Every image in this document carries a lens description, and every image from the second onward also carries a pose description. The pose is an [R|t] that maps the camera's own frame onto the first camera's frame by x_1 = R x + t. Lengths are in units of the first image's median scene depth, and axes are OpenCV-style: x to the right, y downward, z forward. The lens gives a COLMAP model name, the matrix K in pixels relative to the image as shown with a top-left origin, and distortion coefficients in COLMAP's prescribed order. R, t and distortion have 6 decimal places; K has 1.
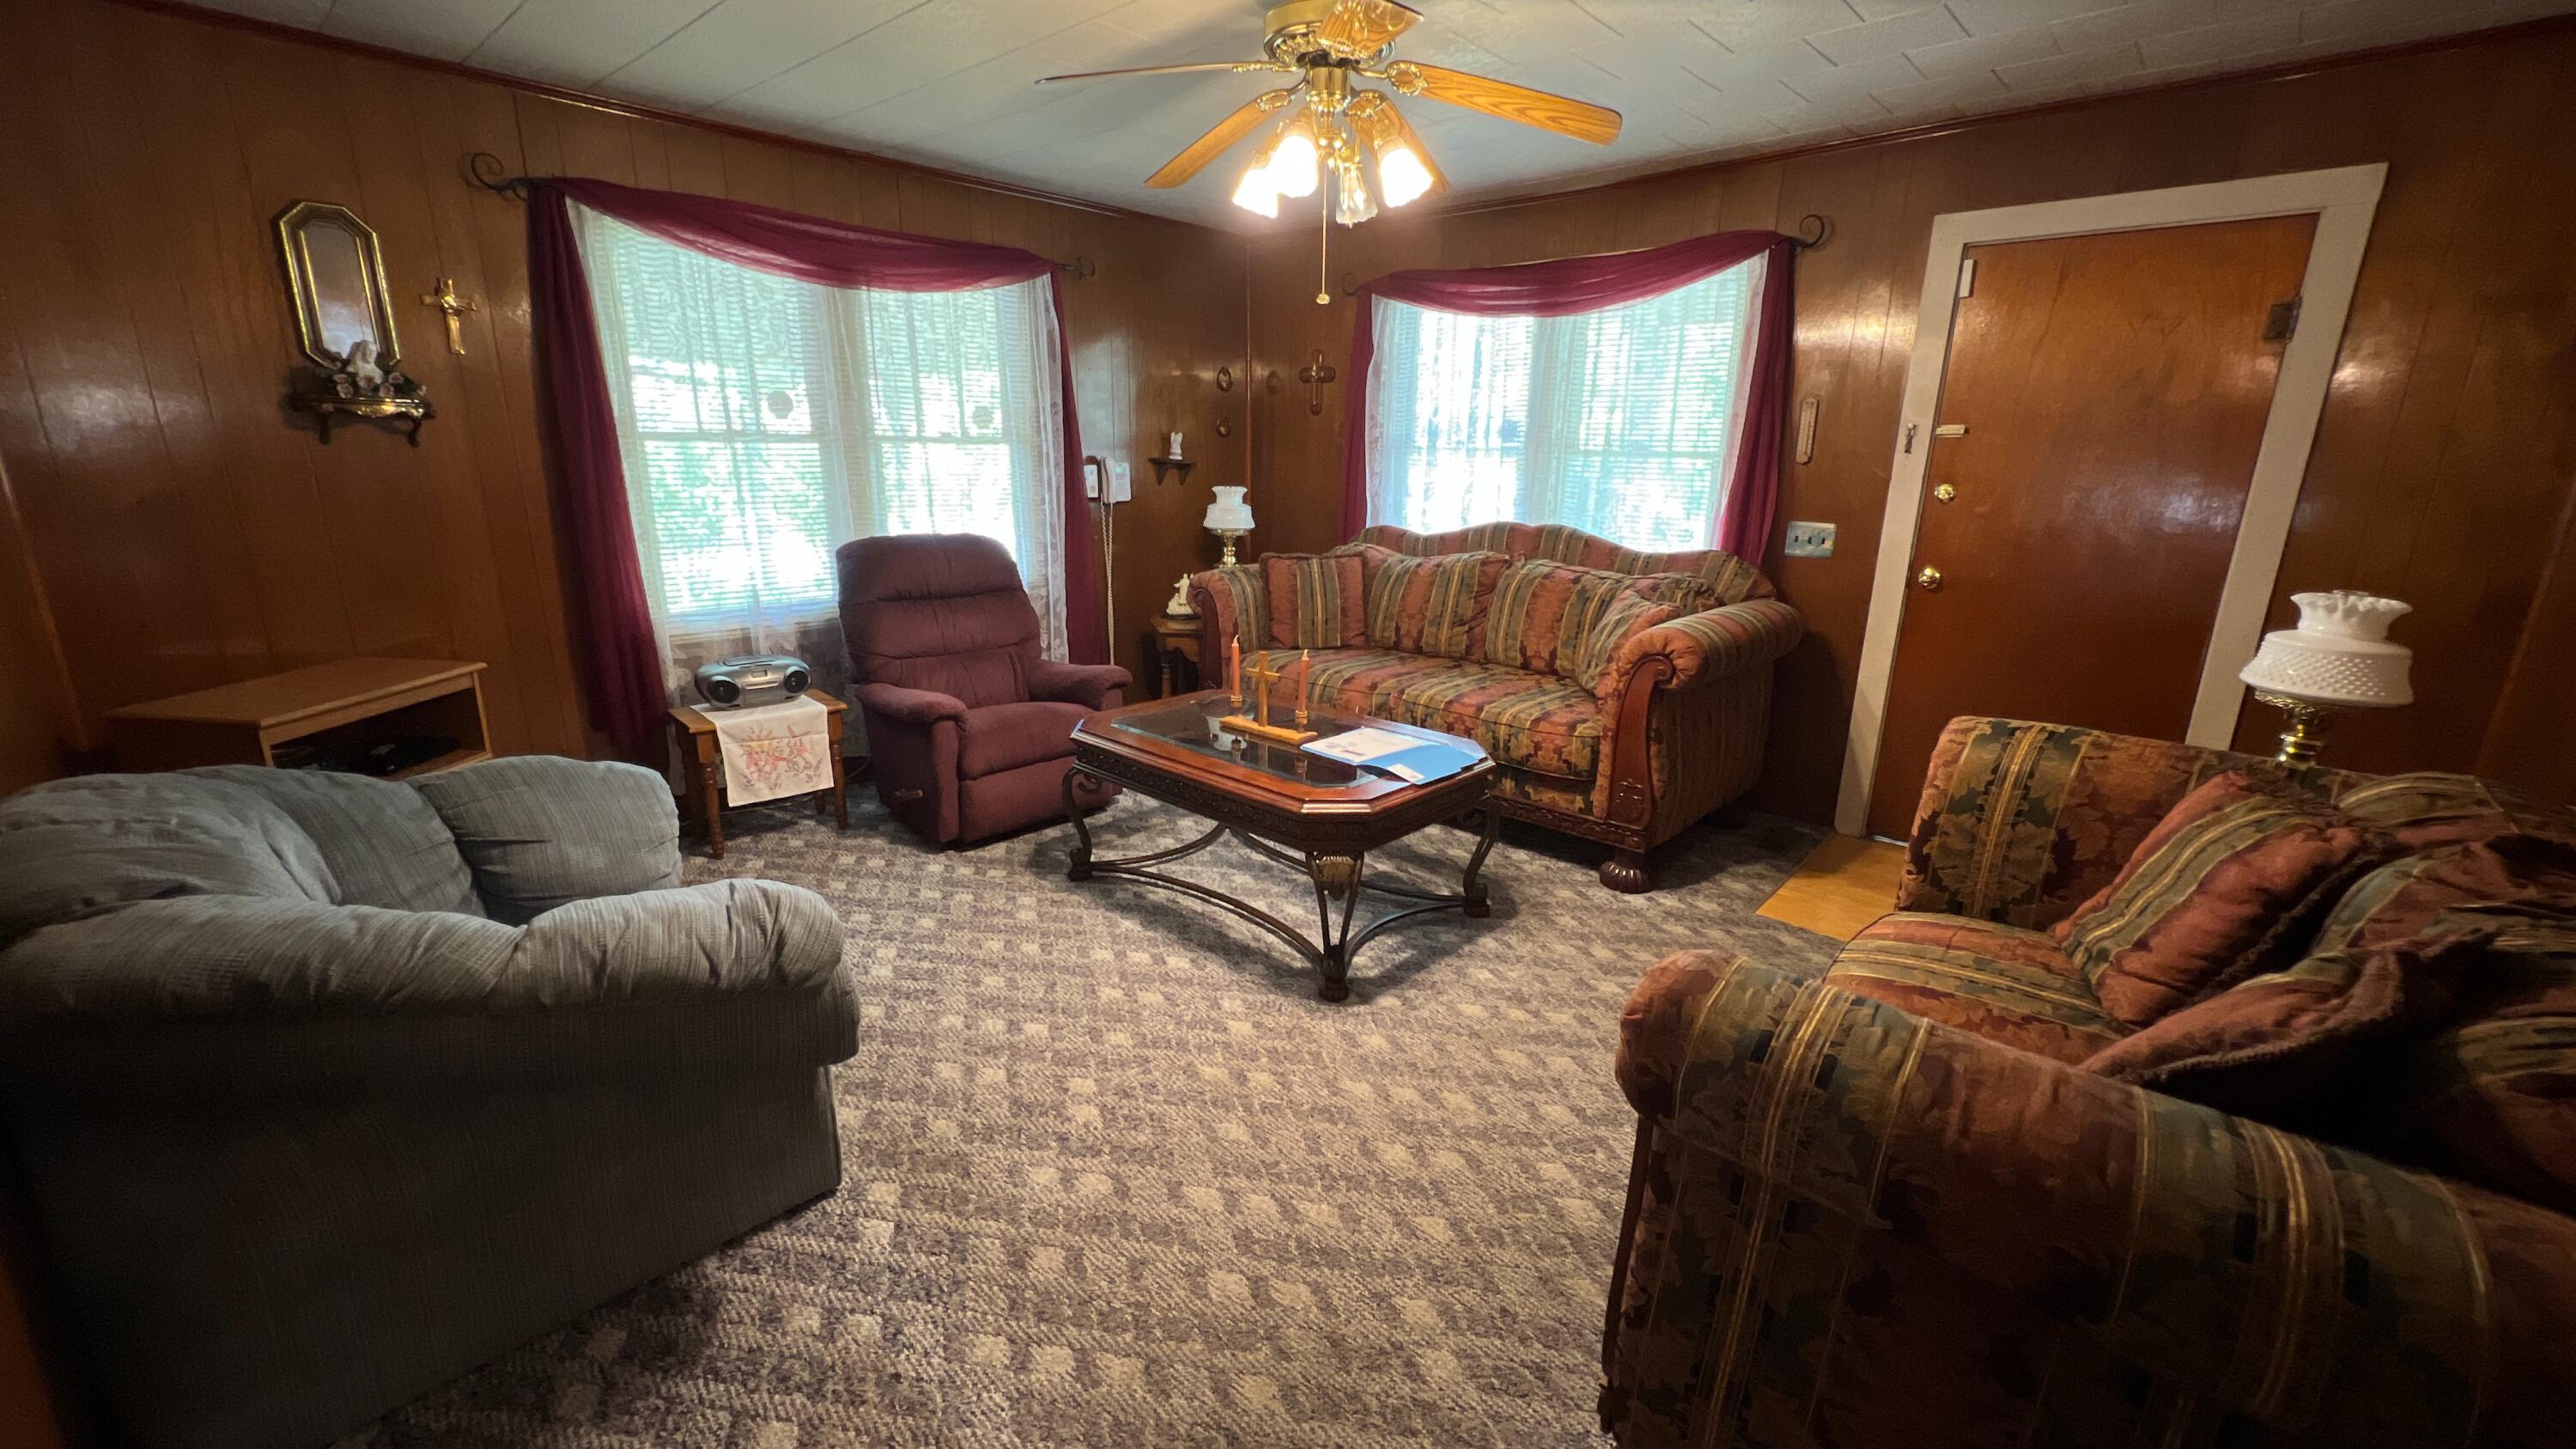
lens RADIAL K [[1022.2, 0, 1288.0], [0, 1022.2, 724.5], [0, 0, 1]] dist [-0.000763, -0.000033]
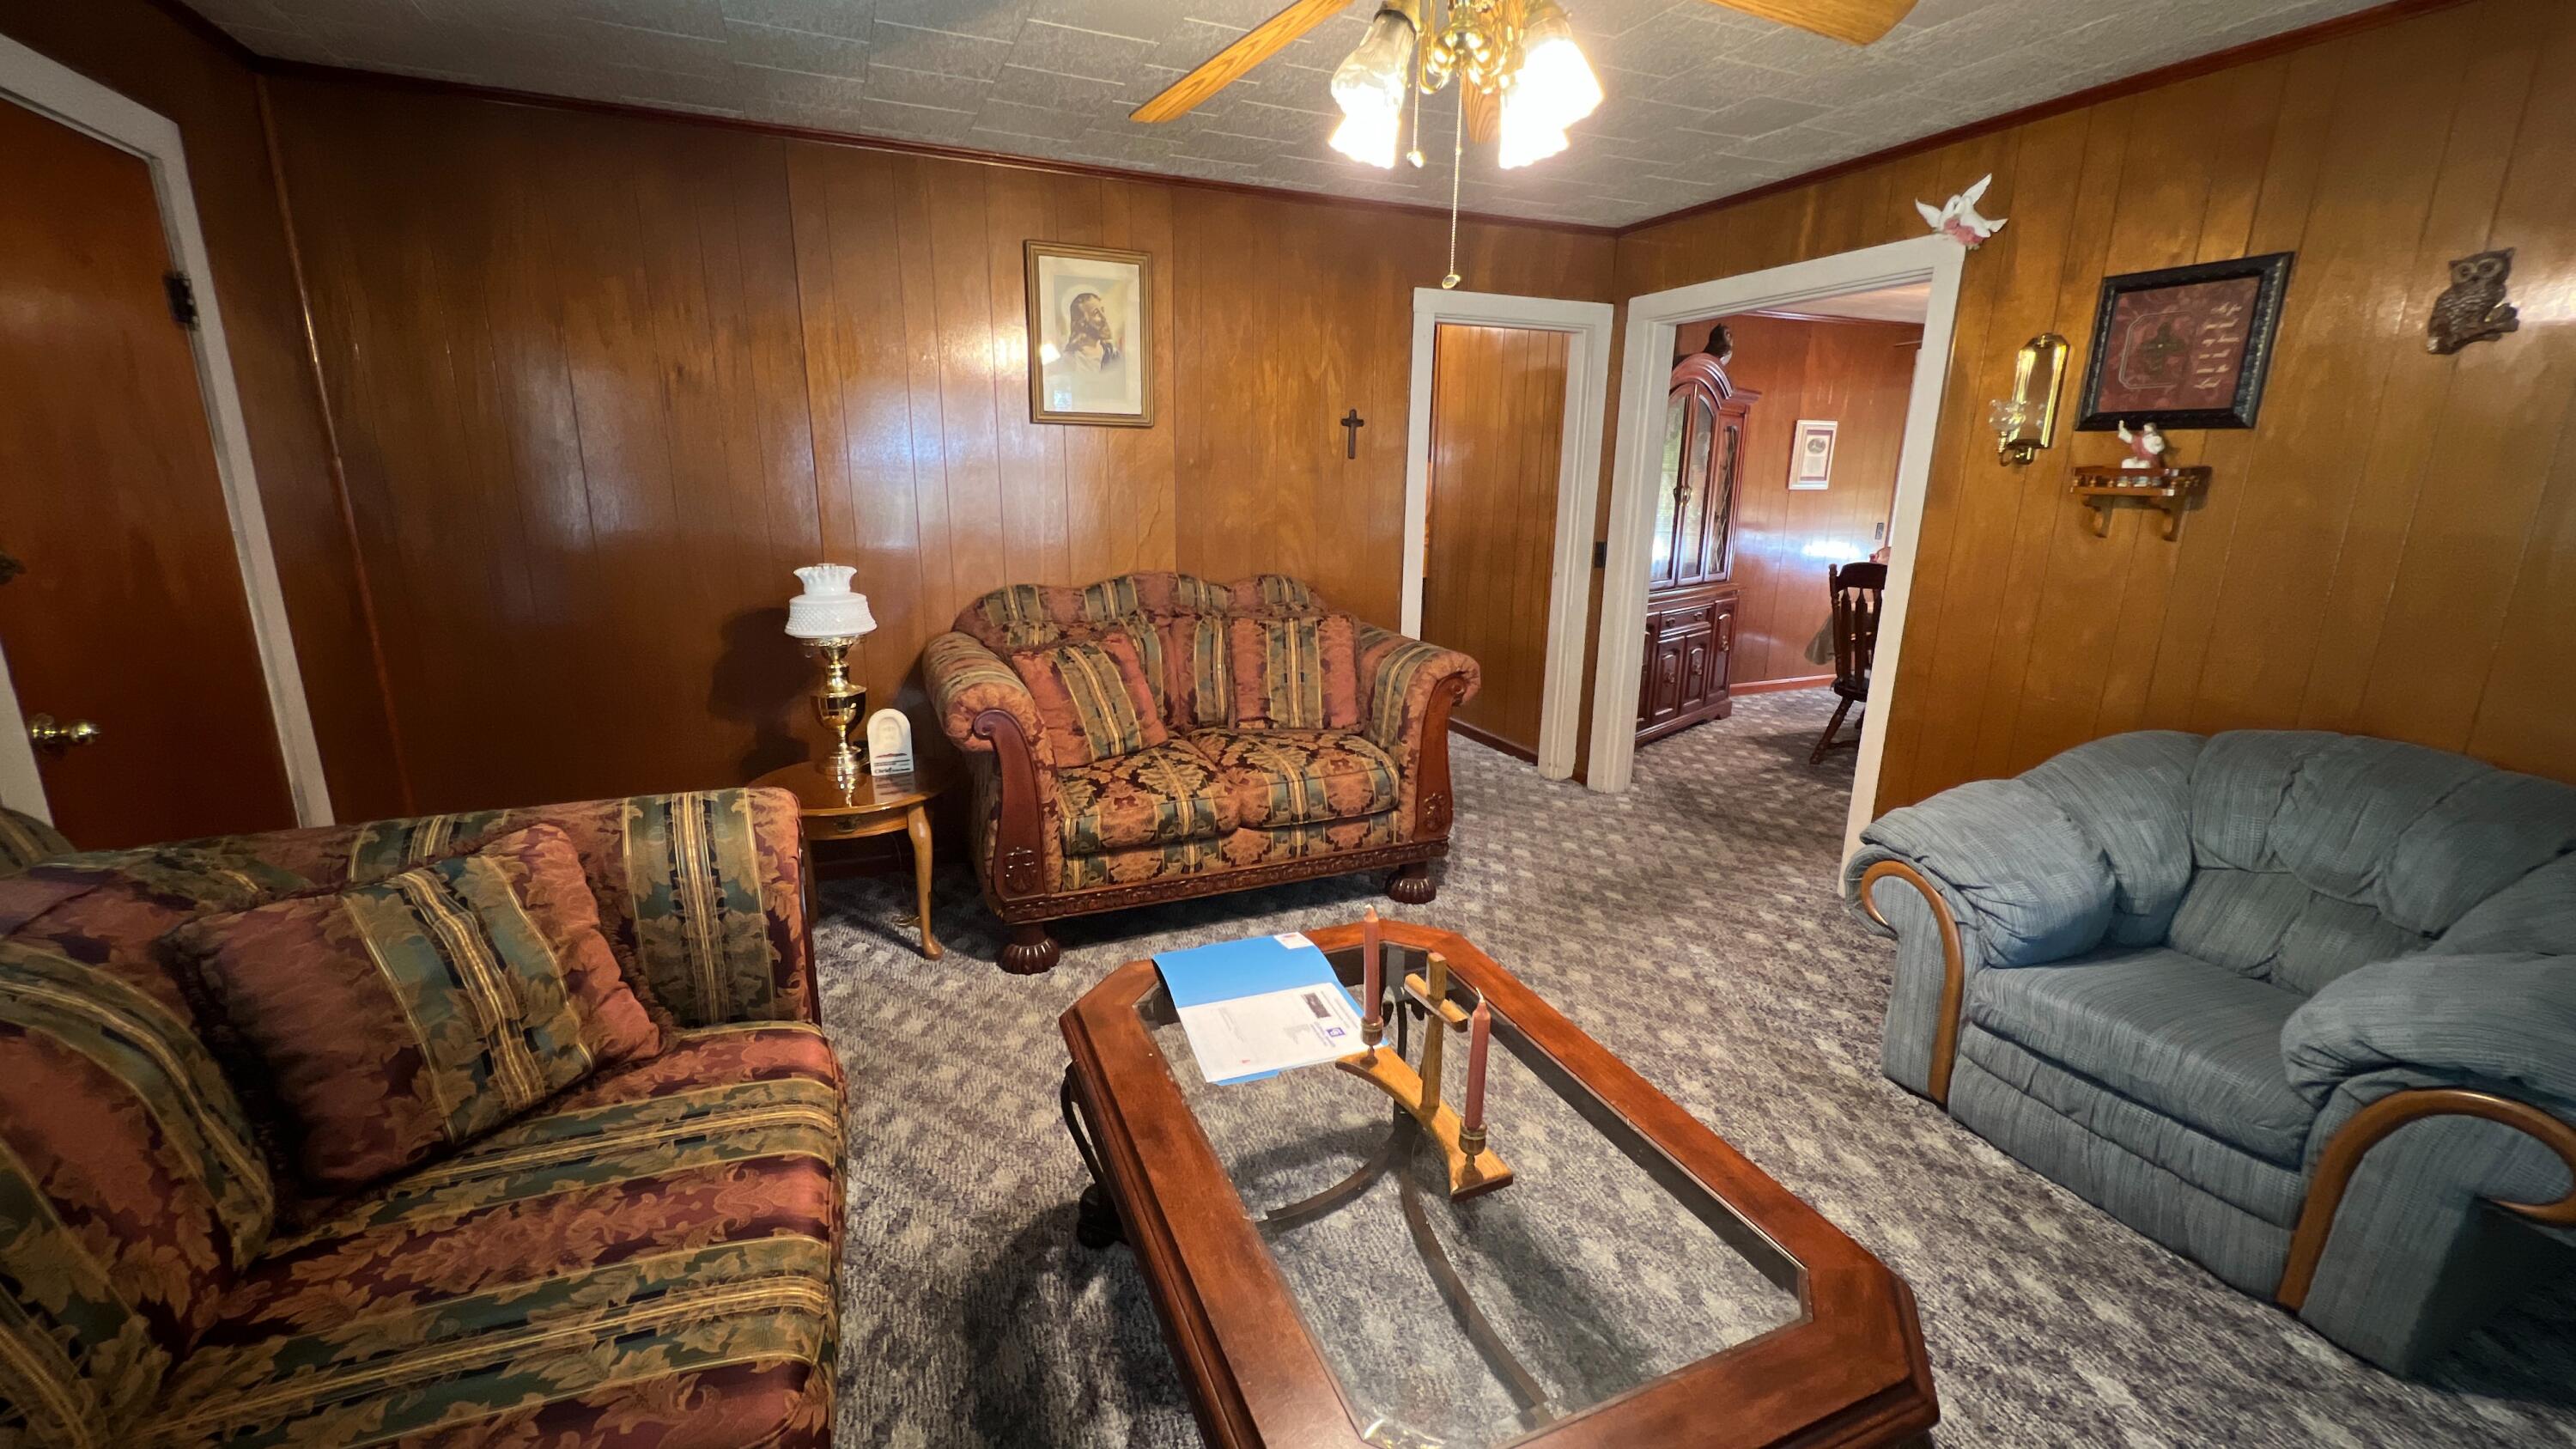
lens RADIAL K [[1022.2, 0, 1288.0], [0, 1022.2, 724.5], [0, 0, 1]] dist [-0.000763, -0.000033]
pose [[-0.913180, -0.124025, 0.388227, -0.155516], [0.084899, 0.873786, 0.478842, -0.469059], [-0.398616, 0.470229, -0.787394, 1.624506]]
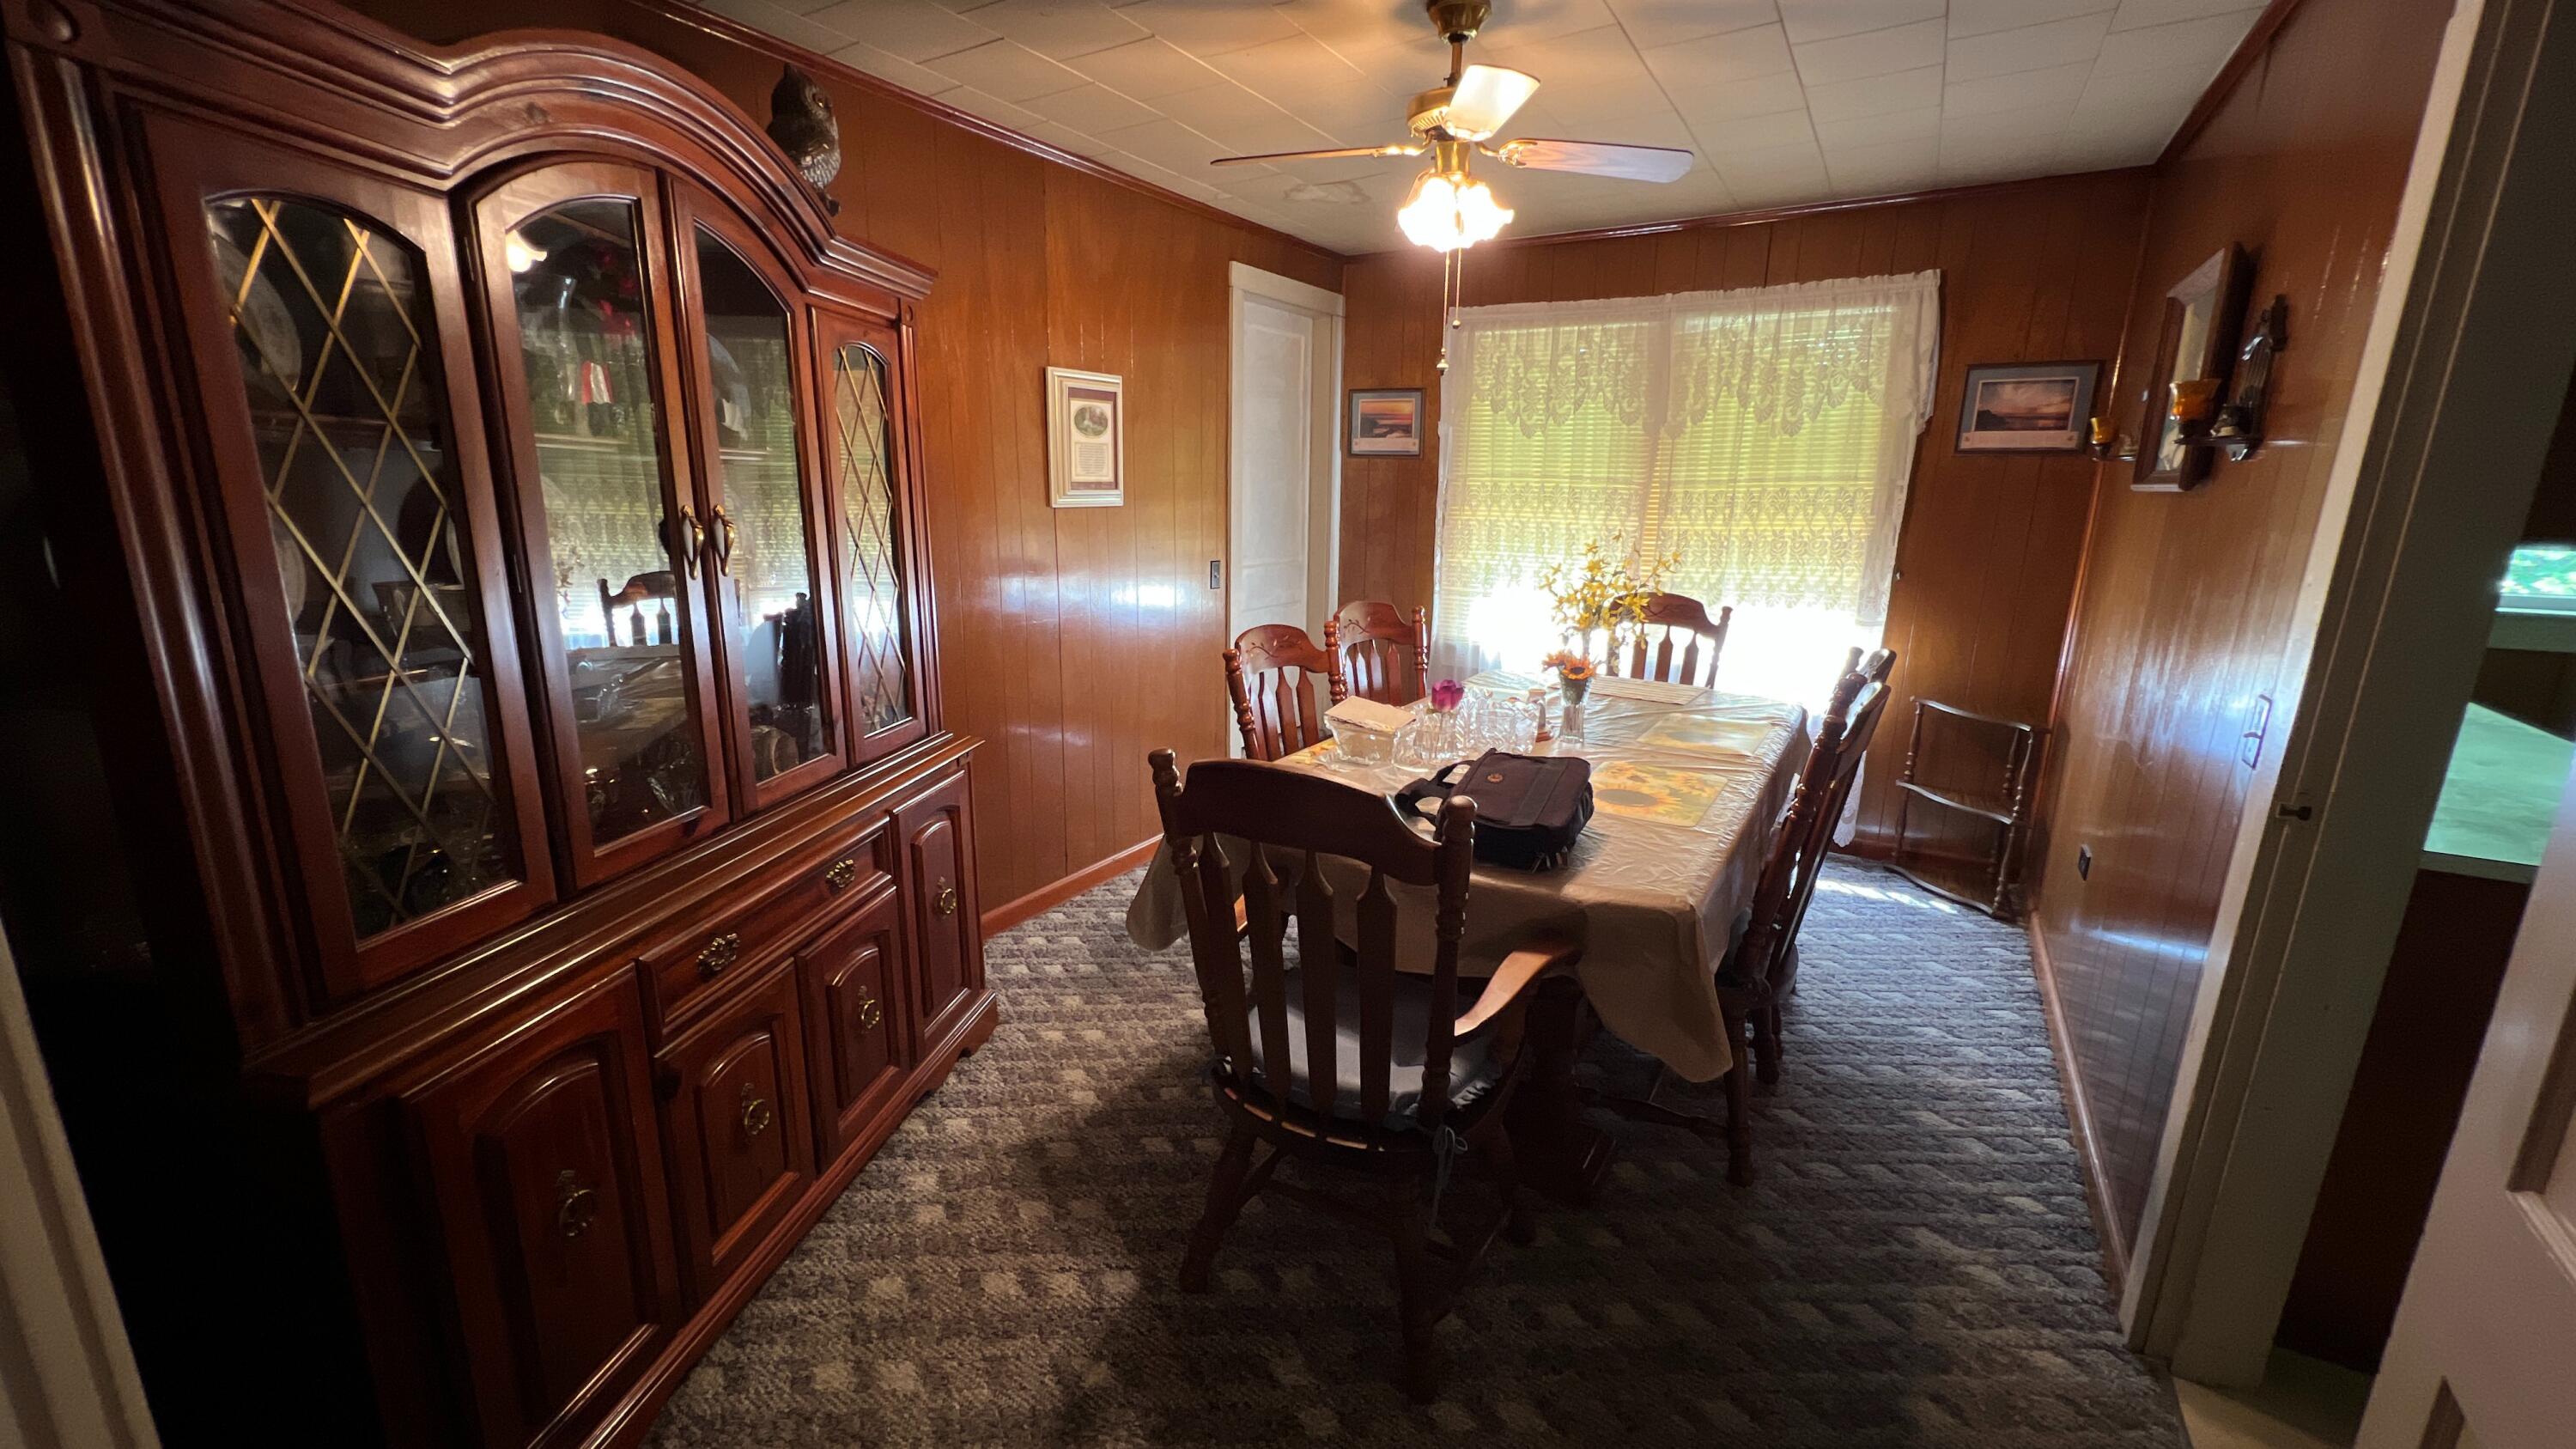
lens RADIAL K [[1022.2, 0, 1288.0], [0, 1022.2, 724.5], [0, 0, 1]] dist [-0.000763, -0.000033]
pose [[-0.979646, 0.023088, -0.199401, -0.193002], [-0.076711, 0.874906, 0.478178, -0.319477], [0.185498, 0.483742, -0.855327, 1.086986]]
